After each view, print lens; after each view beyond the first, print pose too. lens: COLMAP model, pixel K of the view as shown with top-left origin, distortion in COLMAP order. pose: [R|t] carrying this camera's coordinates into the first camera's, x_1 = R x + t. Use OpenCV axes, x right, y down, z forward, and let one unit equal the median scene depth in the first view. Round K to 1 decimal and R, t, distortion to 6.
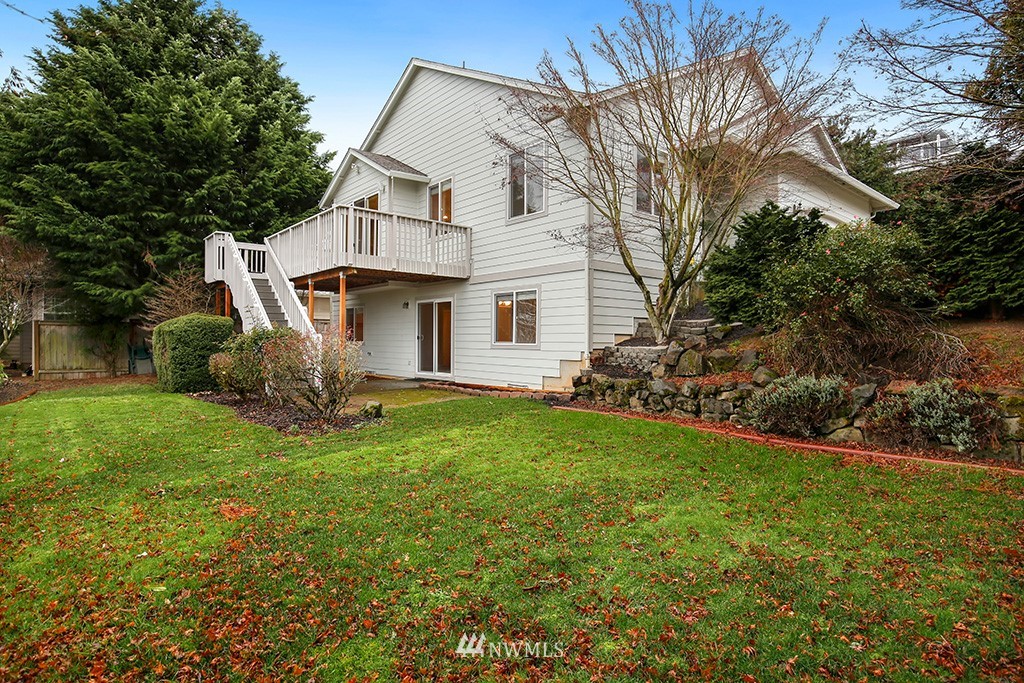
lens RADIAL K [[548.3, 0, 497.7], [0, 548.3, 341.9], [0, 0, 1]] dist [-0.002185, -0.000138]
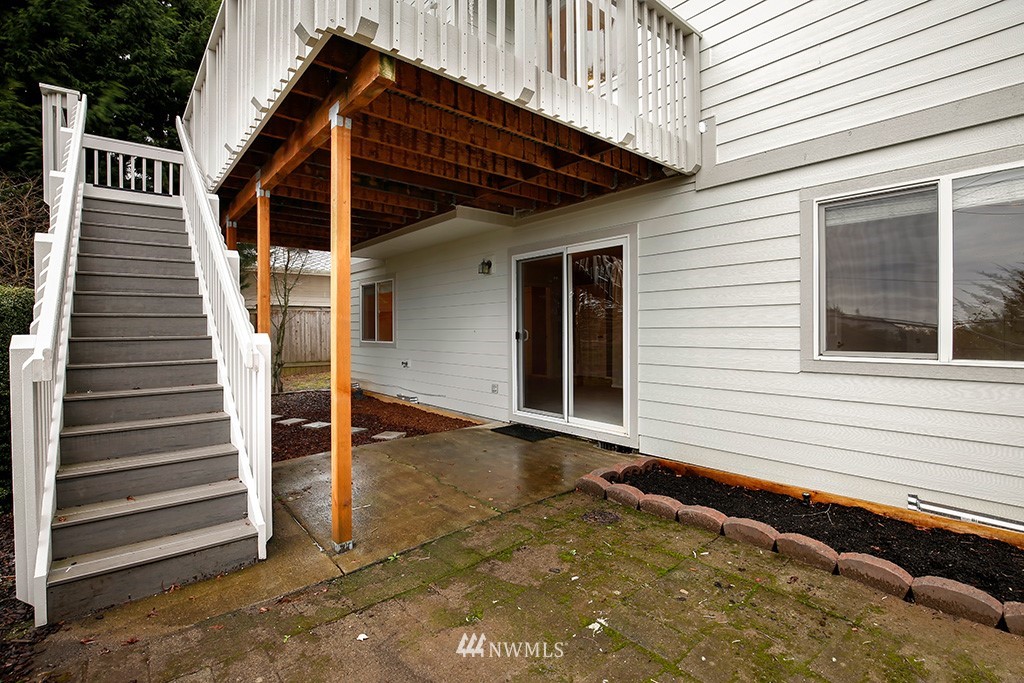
lens RADIAL K [[471.9, 0, 506.1], [0, 471.9, 340.5], [0, 0, 1]] dist [-0.037159, 0.007175]
pose [[0.999720, -0.013494, 0.019430, -0.170918], [0.013092, 0.999700, 0.020684, -0.012099], [-0.019703, -0.020424, 0.999597, 0.633766]]
